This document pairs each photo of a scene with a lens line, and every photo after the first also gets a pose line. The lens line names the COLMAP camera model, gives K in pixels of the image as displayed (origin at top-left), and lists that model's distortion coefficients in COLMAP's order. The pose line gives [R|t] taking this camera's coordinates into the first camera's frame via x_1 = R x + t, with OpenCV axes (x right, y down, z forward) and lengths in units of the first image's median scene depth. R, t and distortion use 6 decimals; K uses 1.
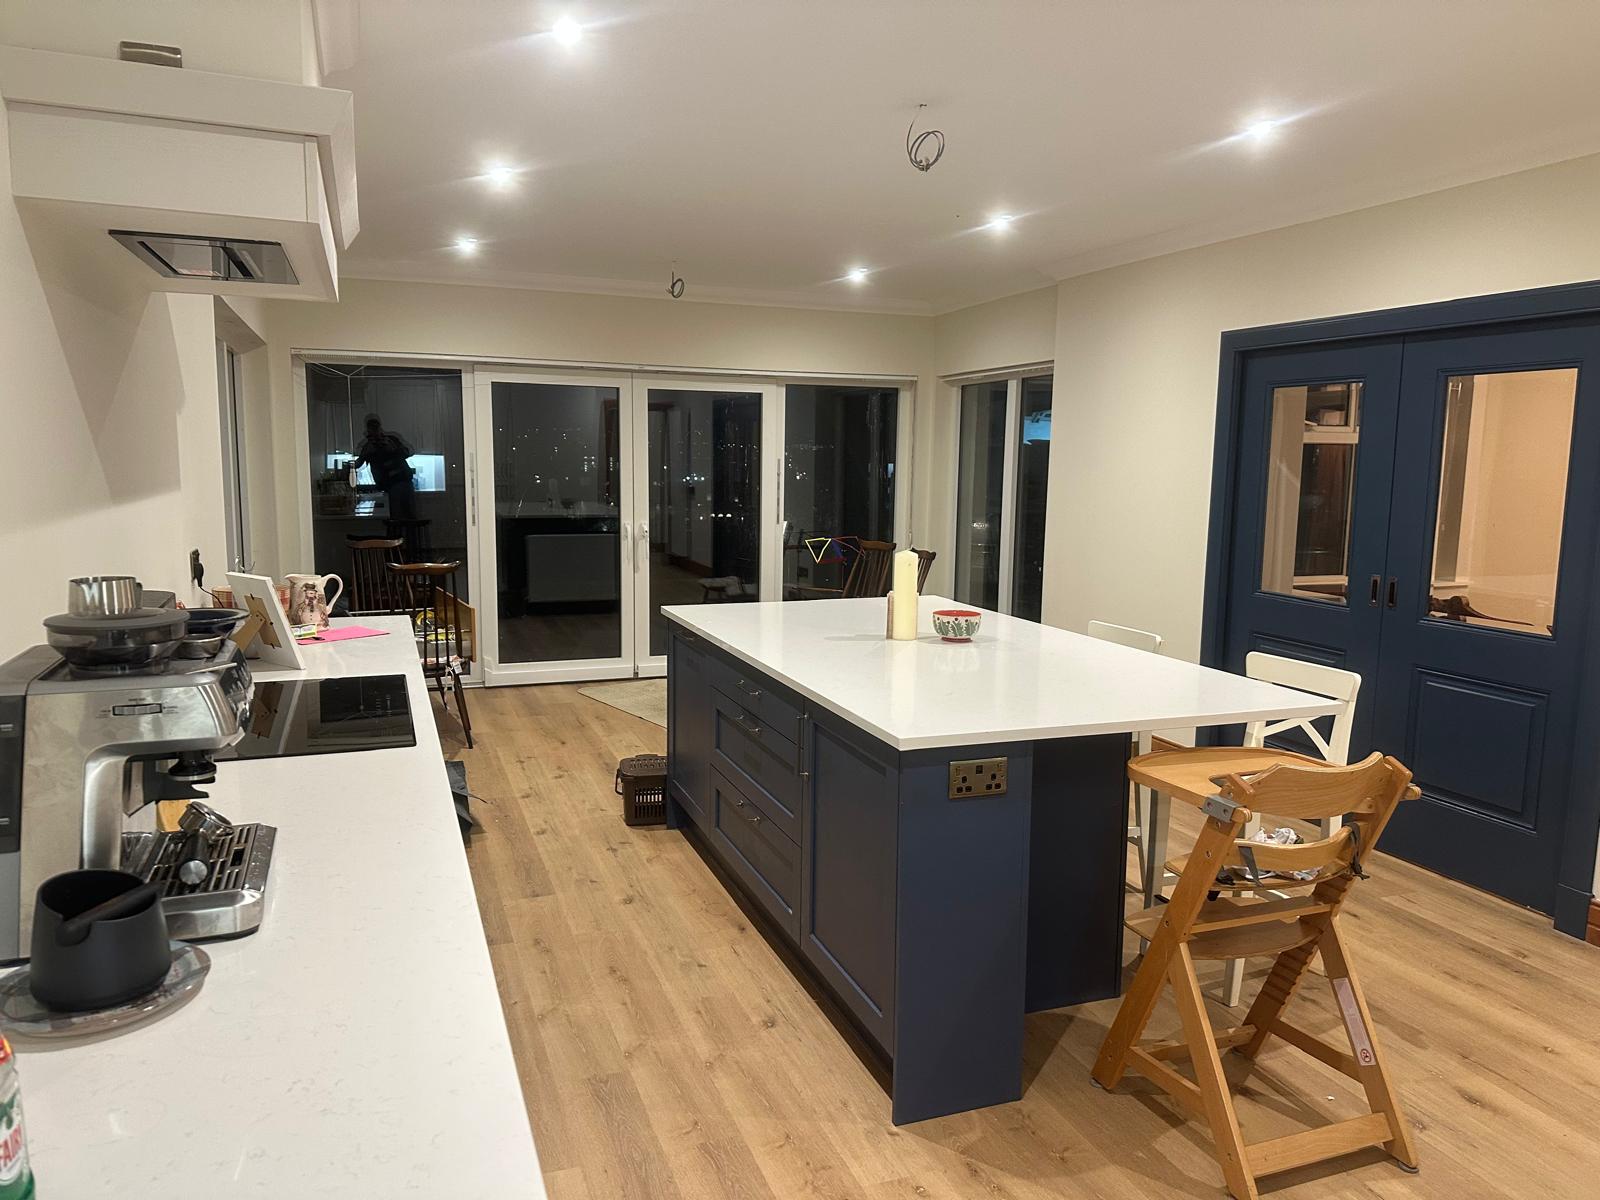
lens RADIAL K [[1141.8, 0, 798.1], [0, 1141.8, 597.6], [0, 0, 1]] dist [0.008222, 0.000960]
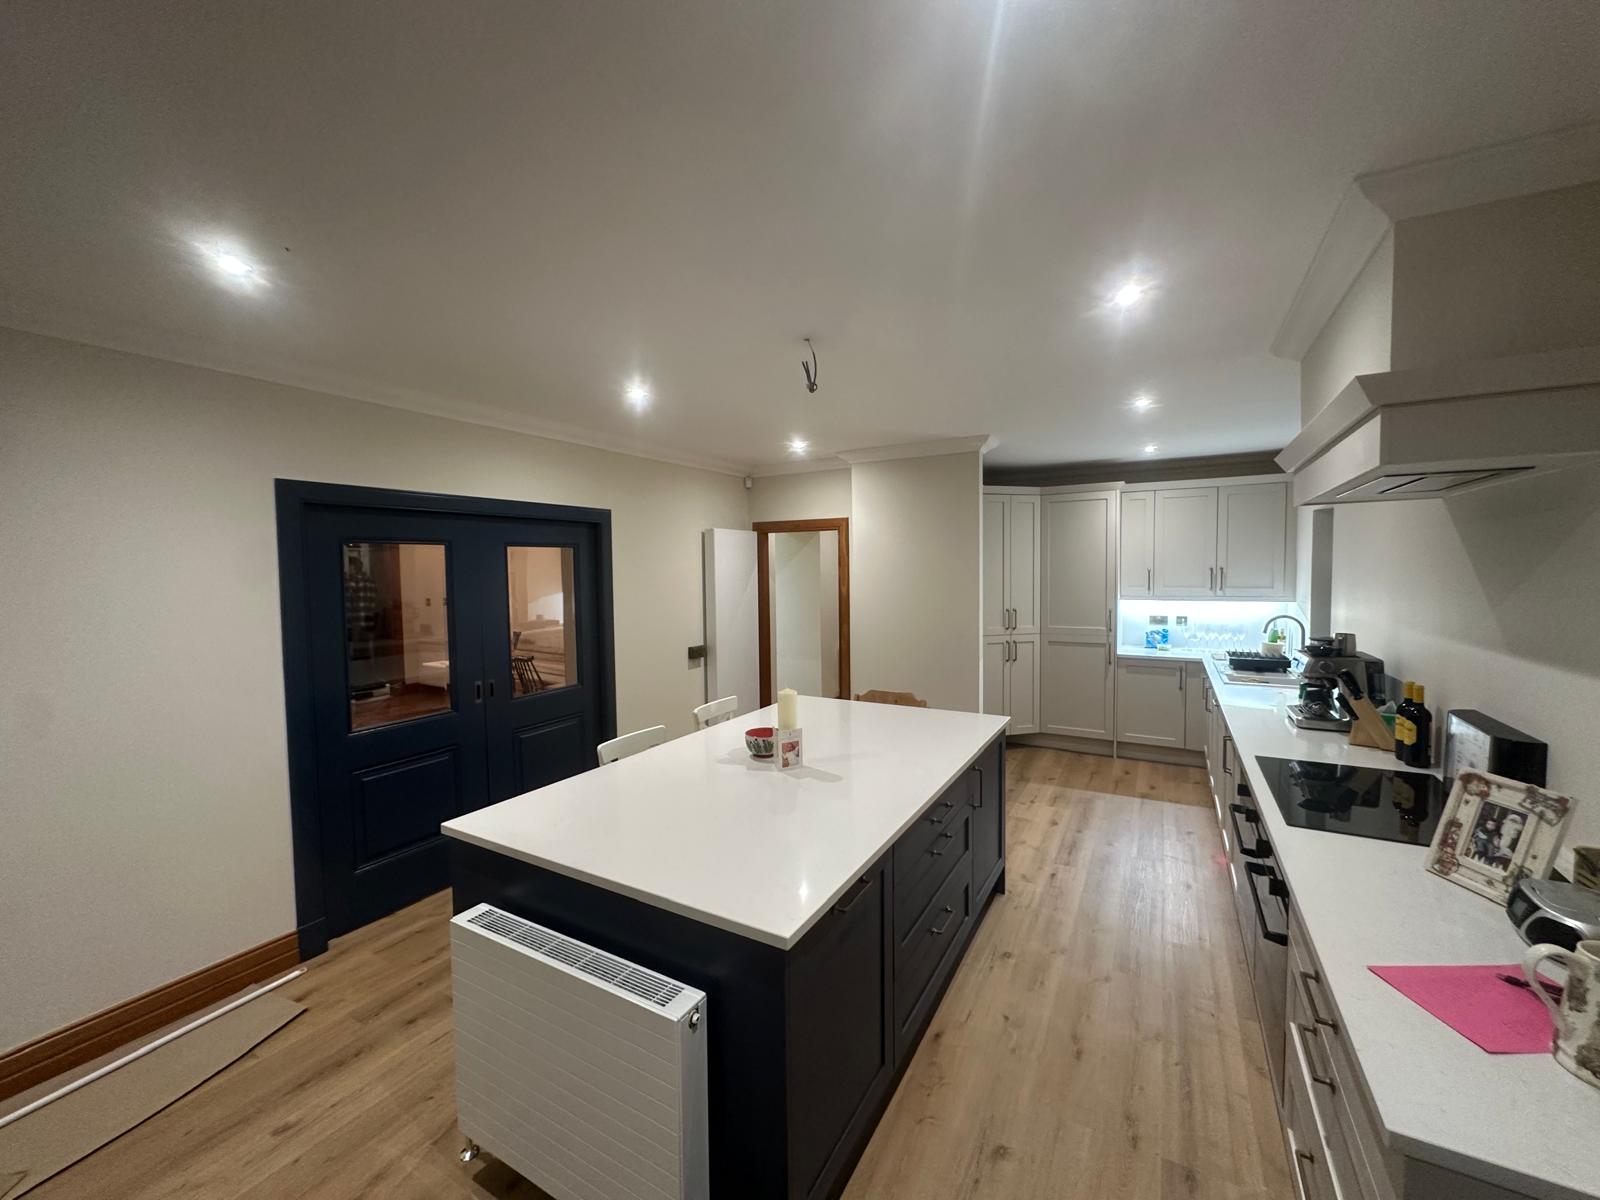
lens RADIAL K [[644.3, 0, 795.8], [0, 644.3, 608.9], [0, 0, 1]] dist [0.001973, 0.000021]
pose [[-0.642083, -0.055467, 0.764626, -0.453751], [0.100010, 0.982796, 0.155276, -0.251237], [-0.760083, 0.176171, -0.625490, 1.545541]]
